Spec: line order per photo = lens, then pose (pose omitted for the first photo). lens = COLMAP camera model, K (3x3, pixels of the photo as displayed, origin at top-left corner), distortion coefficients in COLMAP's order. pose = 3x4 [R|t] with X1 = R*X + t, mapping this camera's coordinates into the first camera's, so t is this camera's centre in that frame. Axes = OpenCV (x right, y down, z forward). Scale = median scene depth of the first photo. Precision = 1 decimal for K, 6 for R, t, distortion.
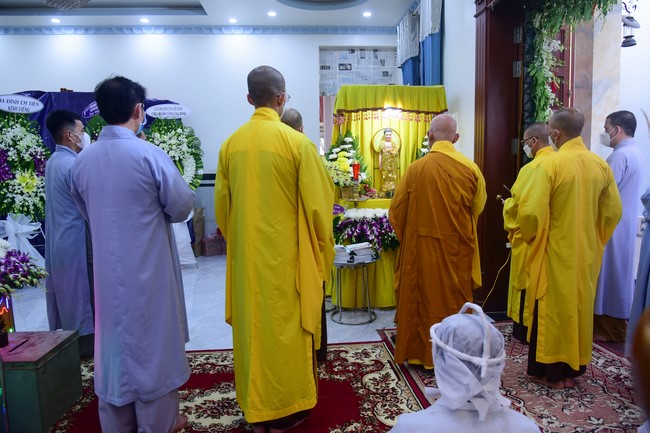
lens RADIAL K [[457.9, 0, 325.0], [0, 457.9, 216.5], [0, 0, 1]] dist [-0.026006, 0.000446]
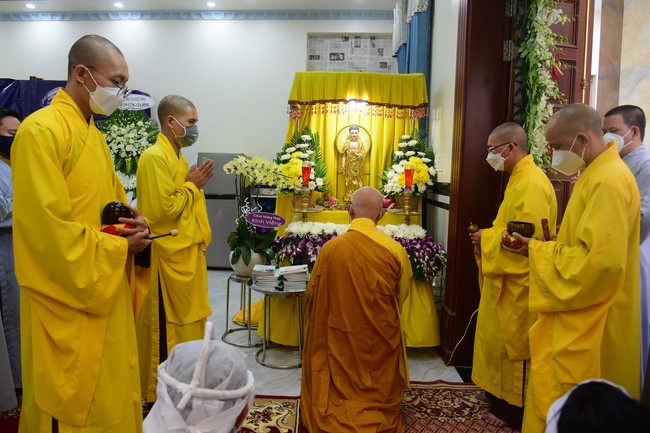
lens RADIAL K [[466.7, 0, 305.9], [0, 466.7, 208.0], [0, 0, 1]] dist [-0.028117, -0.000471]
pose [[0.989982, 0.048396, -0.132640, 0.171433], [-0.051498, 0.998472, -0.020052, -0.023398], [0.131466, 0.026682, 0.990961, 0.165525]]
